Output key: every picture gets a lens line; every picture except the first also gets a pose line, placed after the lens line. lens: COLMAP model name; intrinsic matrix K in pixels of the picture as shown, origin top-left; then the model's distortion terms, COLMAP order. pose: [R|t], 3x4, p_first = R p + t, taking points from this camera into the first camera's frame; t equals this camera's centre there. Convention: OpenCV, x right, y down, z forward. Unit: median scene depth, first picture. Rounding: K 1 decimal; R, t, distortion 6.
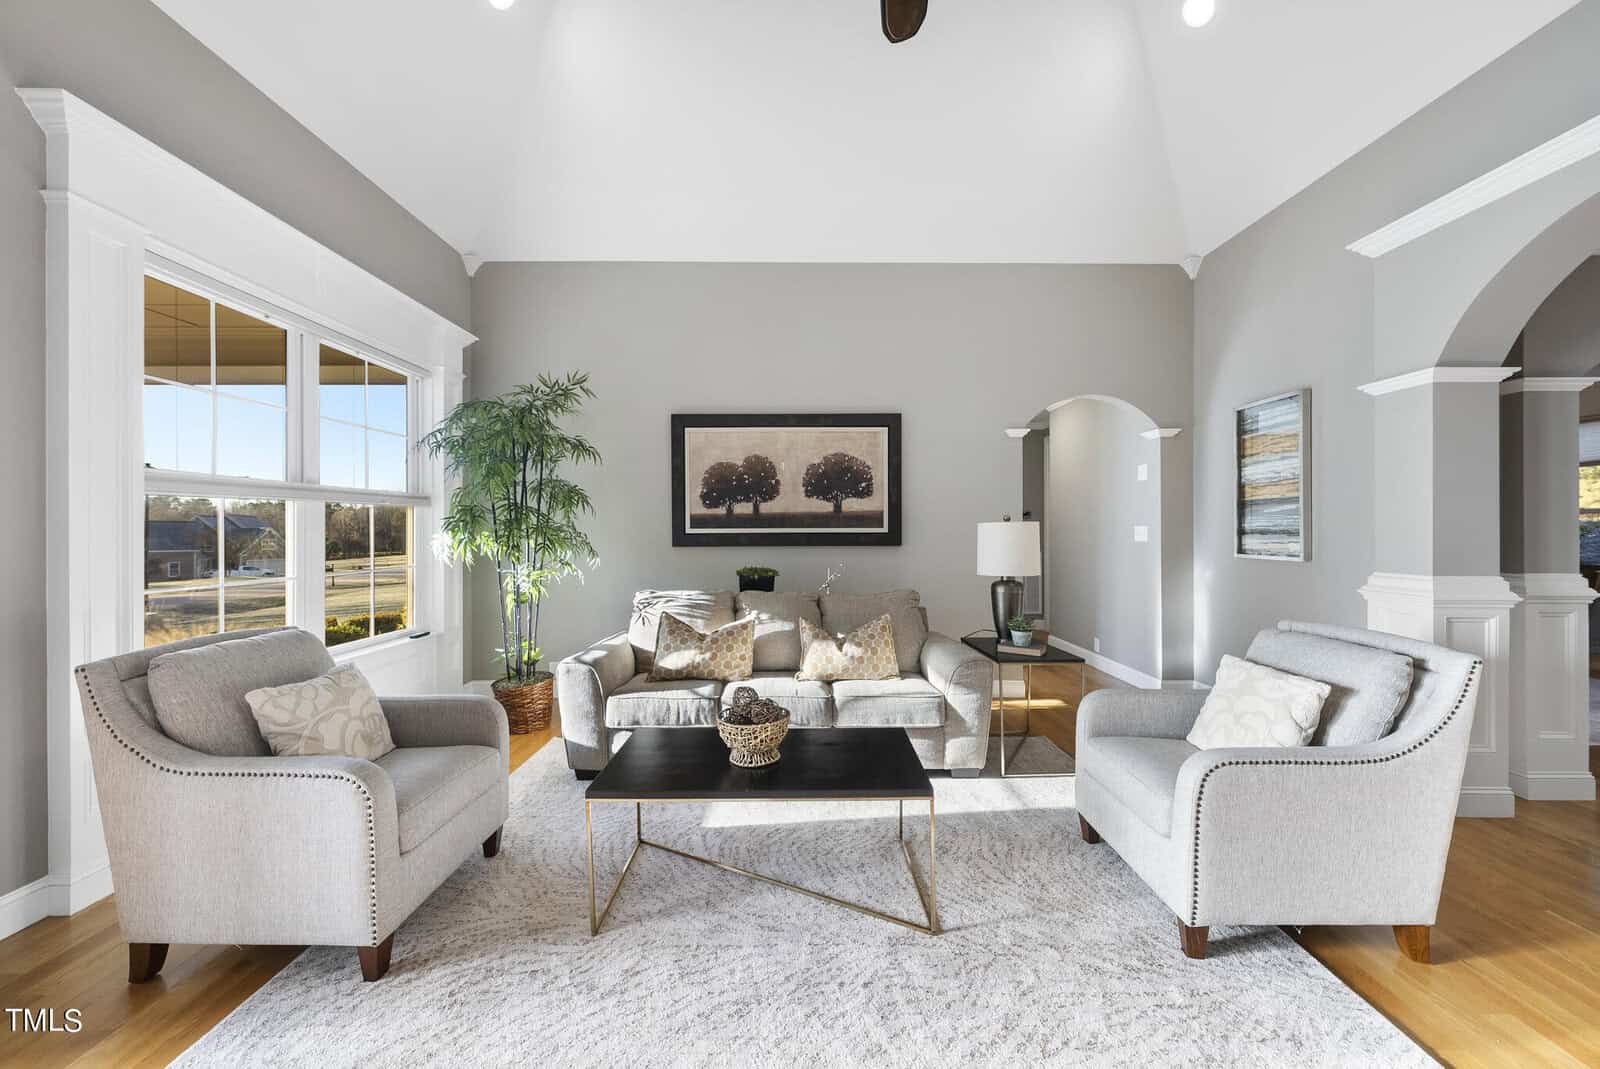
lens RADIAL K [[557.7, 0, 804.1], [0, 557.7, 532.8], [0, 0, 1]] dist [0.000495, 0.000091]
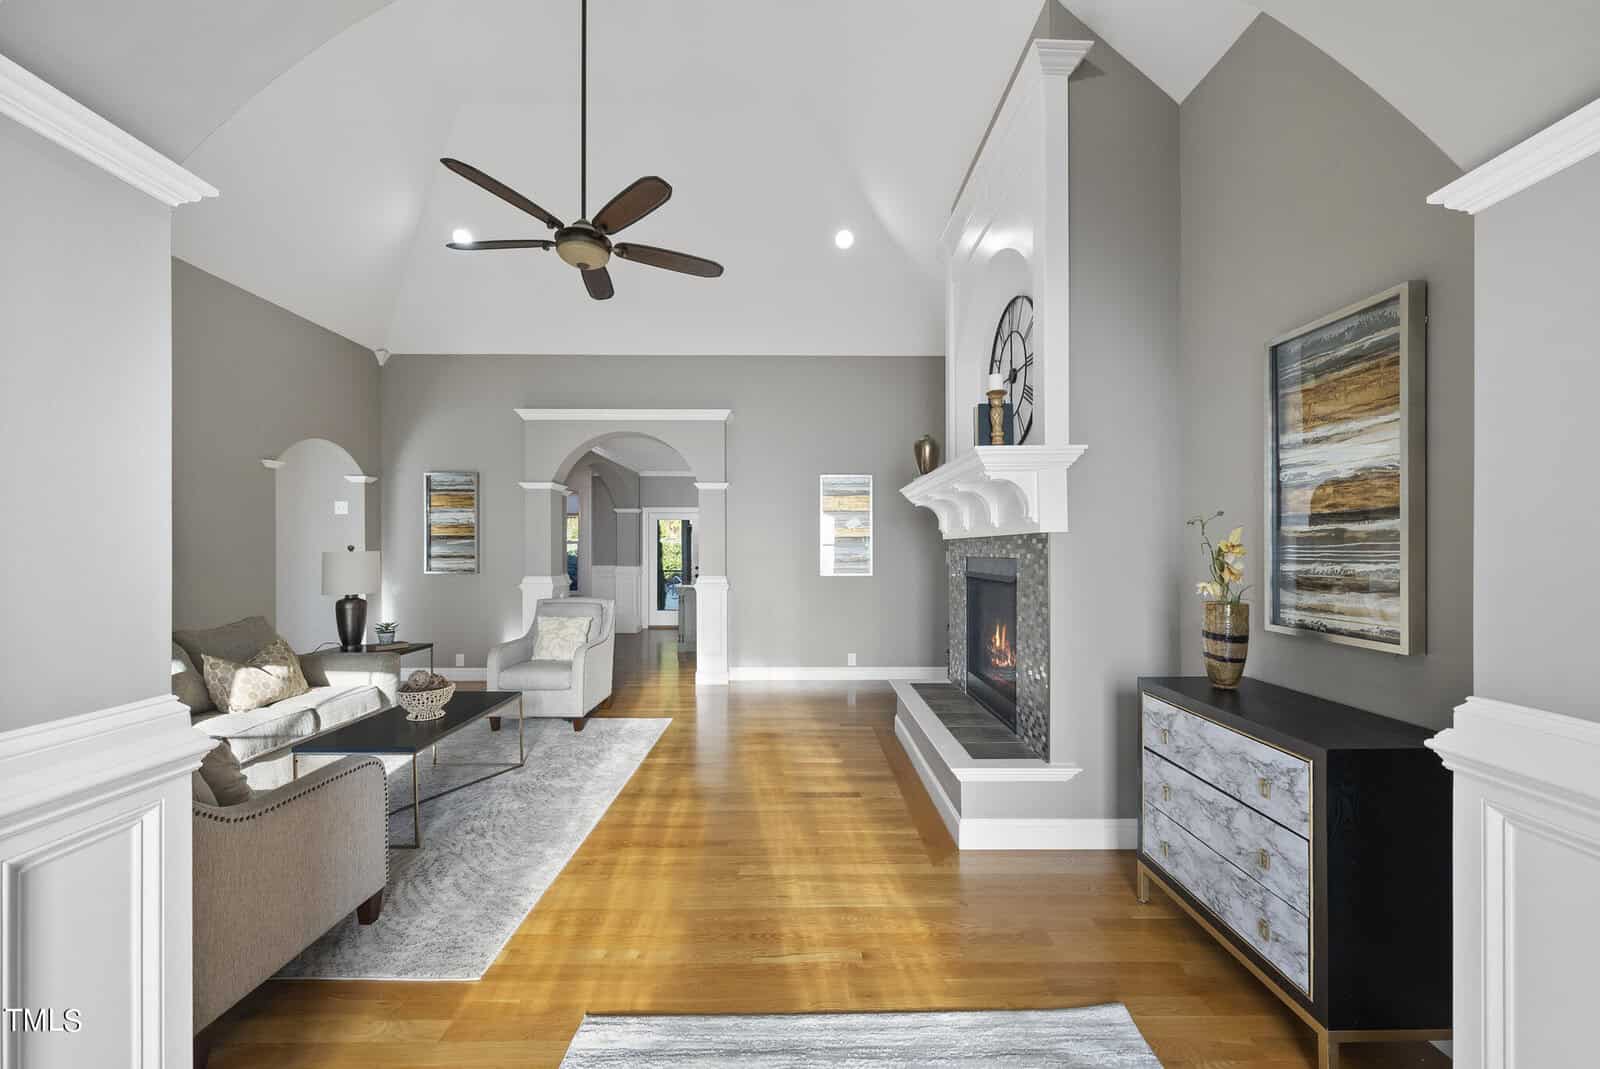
lens RADIAL K [[629.1, 0, 794.6], [0, 629.1, 546.2], [0, 0, 1]] dist [-0.000244, 0.000205]
pose [[0.001976, 0.006351, 0.999978, -0.909748], [0.004637, 0.999969, -0.006360, -0.013944], [-0.999987, 0.004649, 0.001947, 0.017435]]
